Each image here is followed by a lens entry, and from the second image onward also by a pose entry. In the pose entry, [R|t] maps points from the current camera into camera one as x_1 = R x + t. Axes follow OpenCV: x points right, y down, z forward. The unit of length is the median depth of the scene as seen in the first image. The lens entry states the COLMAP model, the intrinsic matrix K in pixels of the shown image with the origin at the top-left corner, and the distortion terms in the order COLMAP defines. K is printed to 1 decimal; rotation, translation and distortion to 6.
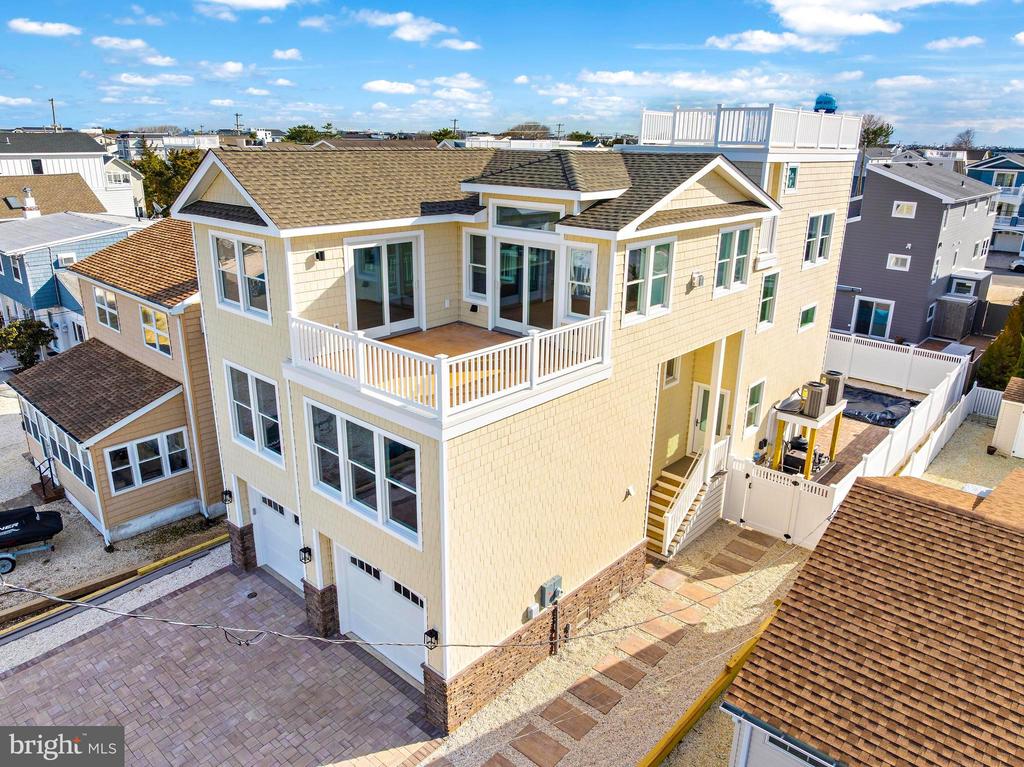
lens RADIAL K [[723.7, 0, 512.0], [0, 723.7, 383.5], [0, 0, 1]] dist [-0.055538, 0.027353]
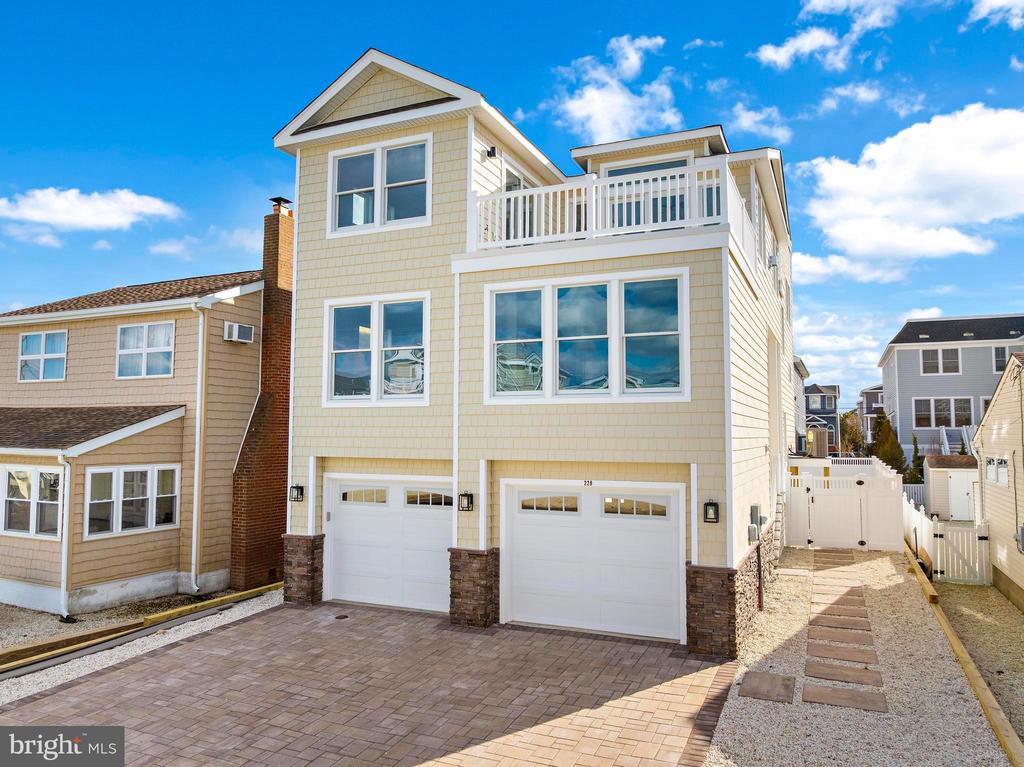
lens RADIAL K [[733.8, 0, 512.0], [0, 733.8, 383.5], [0, 0, 1]] dist [-0.044325, 0.005156]
pose [[0.950926, 0.009838, 0.309261, -0.423562], [0.110735, 0.922475, -0.369836, 0.364647], [-0.288924, 0.385933, 0.876116, 0.210642]]
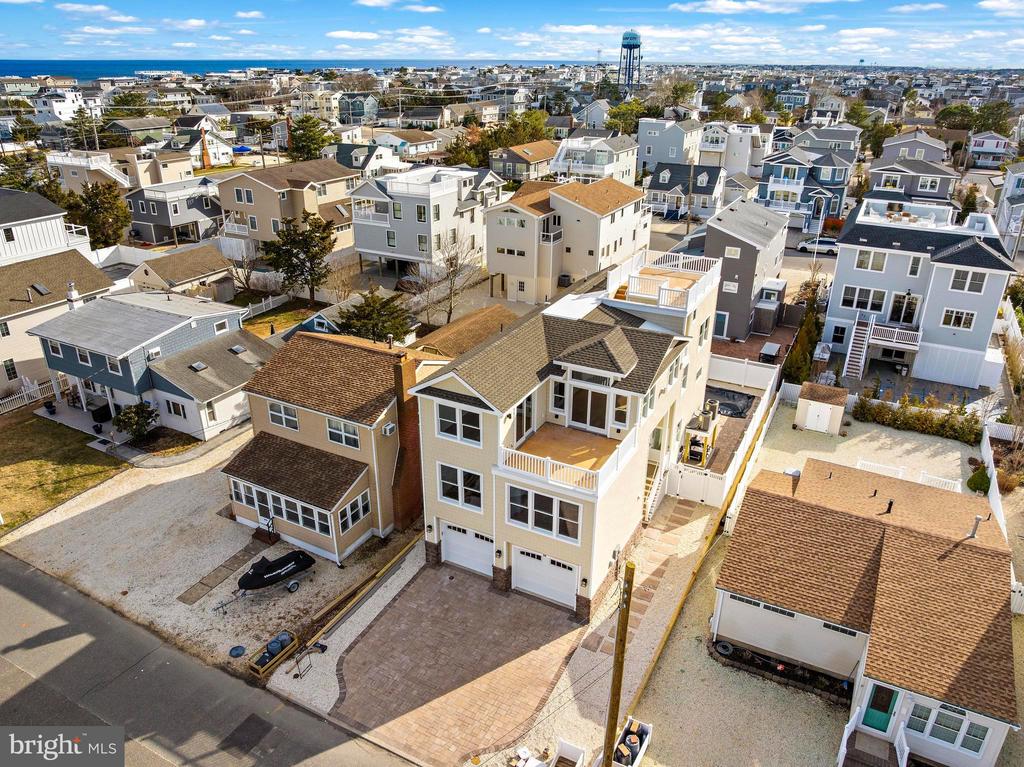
lens RADIAL K [[721.7, 0, 512.0], [0, 721.7, 383.5], [0, 0, 1]] dist [-0.038550, 0.002896]
pose [[0.969049, -0.110018, 0.220997, -0.562072], [0.087930, 0.990315, 0.107441, -0.392241], [-0.230677, -0.084683, 0.969338, -0.810062]]
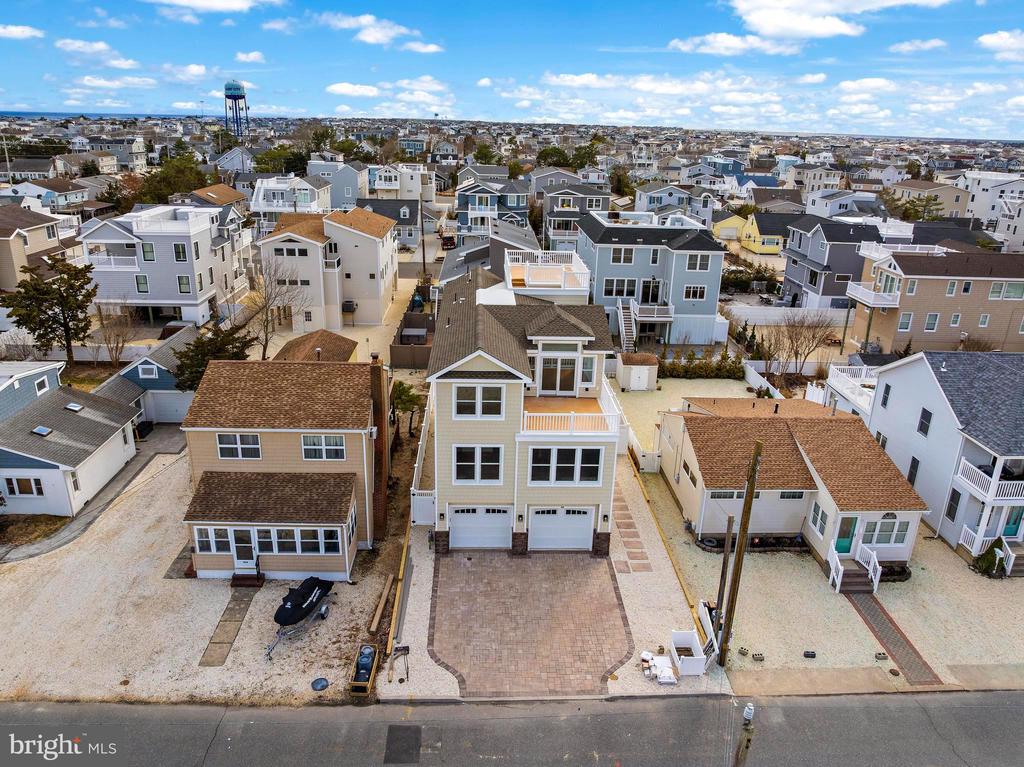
lens RADIAL K [[721.7, 0, 512.0], [0, 721.7, 383.5], [0, 0, 1]] dist [-0.038550, 0.002896]
pose [[0.714500, -0.235641, 0.658758, -1.433693], [0.210799, 0.970326, 0.118454, -0.367028], [-0.667123, 0.054230, 0.742971, -0.544104]]
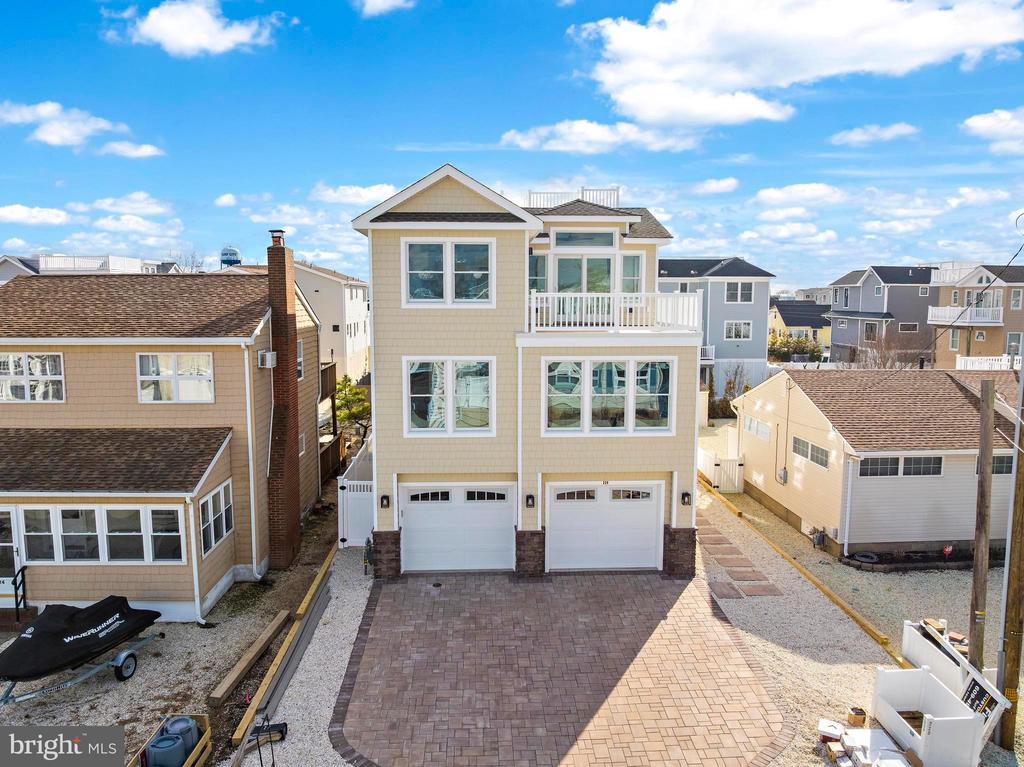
lens RADIAL K [[740.4, 0, 512.0], [0, 740.4, 383.5], [0, 0, 1]] dist [-0.039911, 0.001801]
pose [[0.709626, -0.095243, 0.698111, -0.990826], [0.237497, 0.965170, -0.109736, 0.154817], [-0.663345, 0.243671, 0.707530, 0.099381]]
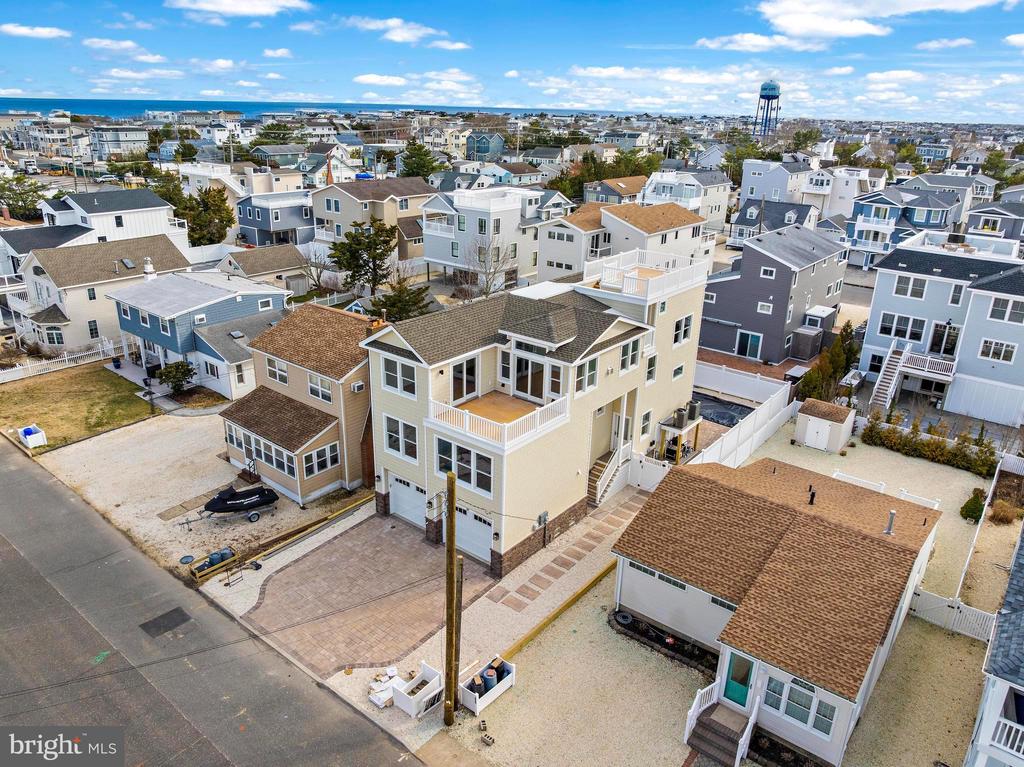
lens RADIAL K [[721.7, 0, 512.0], [0, 721.7, 383.5], [0, 0, 1]] dist [-0.038550, 0.002896]
pose [[0.998197, -0.012835, 0.058640, -0.141006], [0.010544, 0.999175, 0.039214, -0.180068], [-0.059095, -0.038525, 0.997509, -1.003655]]
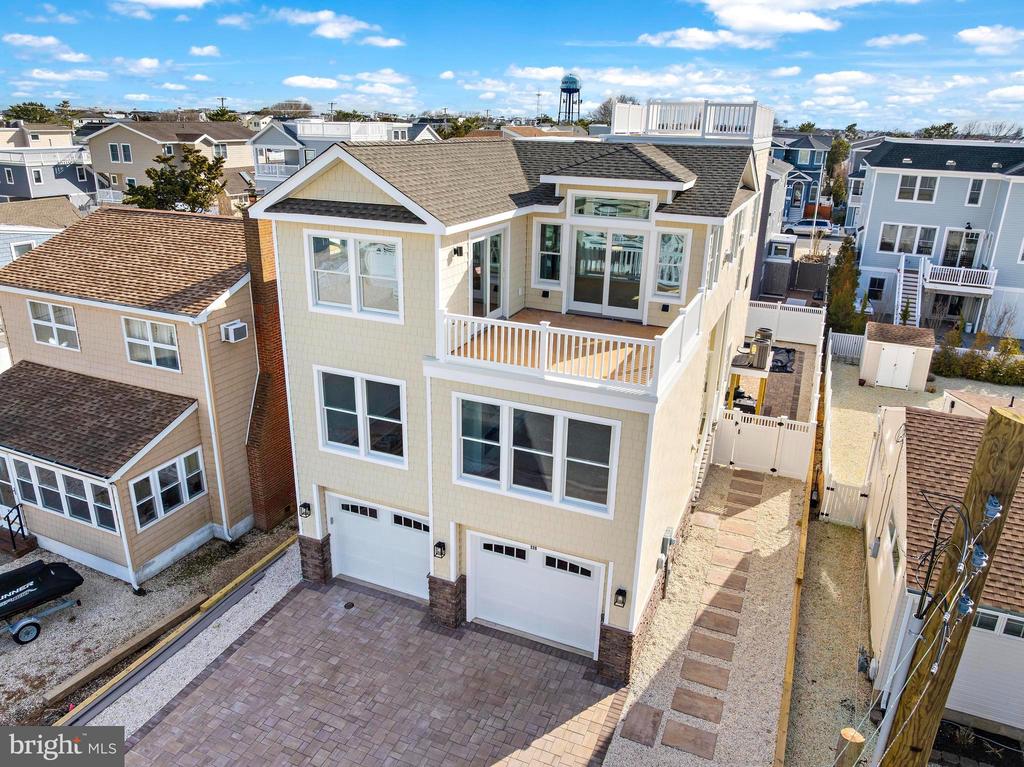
lens RADIAL K [[723.7, 0, 512.0], [0, 723.7, 383.5], [0, 0, 1]] dist [-0.055538, 0.027353]
pose [[0.946505, -0.105143, 0.305080, -0.413527], [0.096777, 0.994400, 0.042463, -0.022630], [-0.307837, -0.010667, 0.951379, 0.010831]]
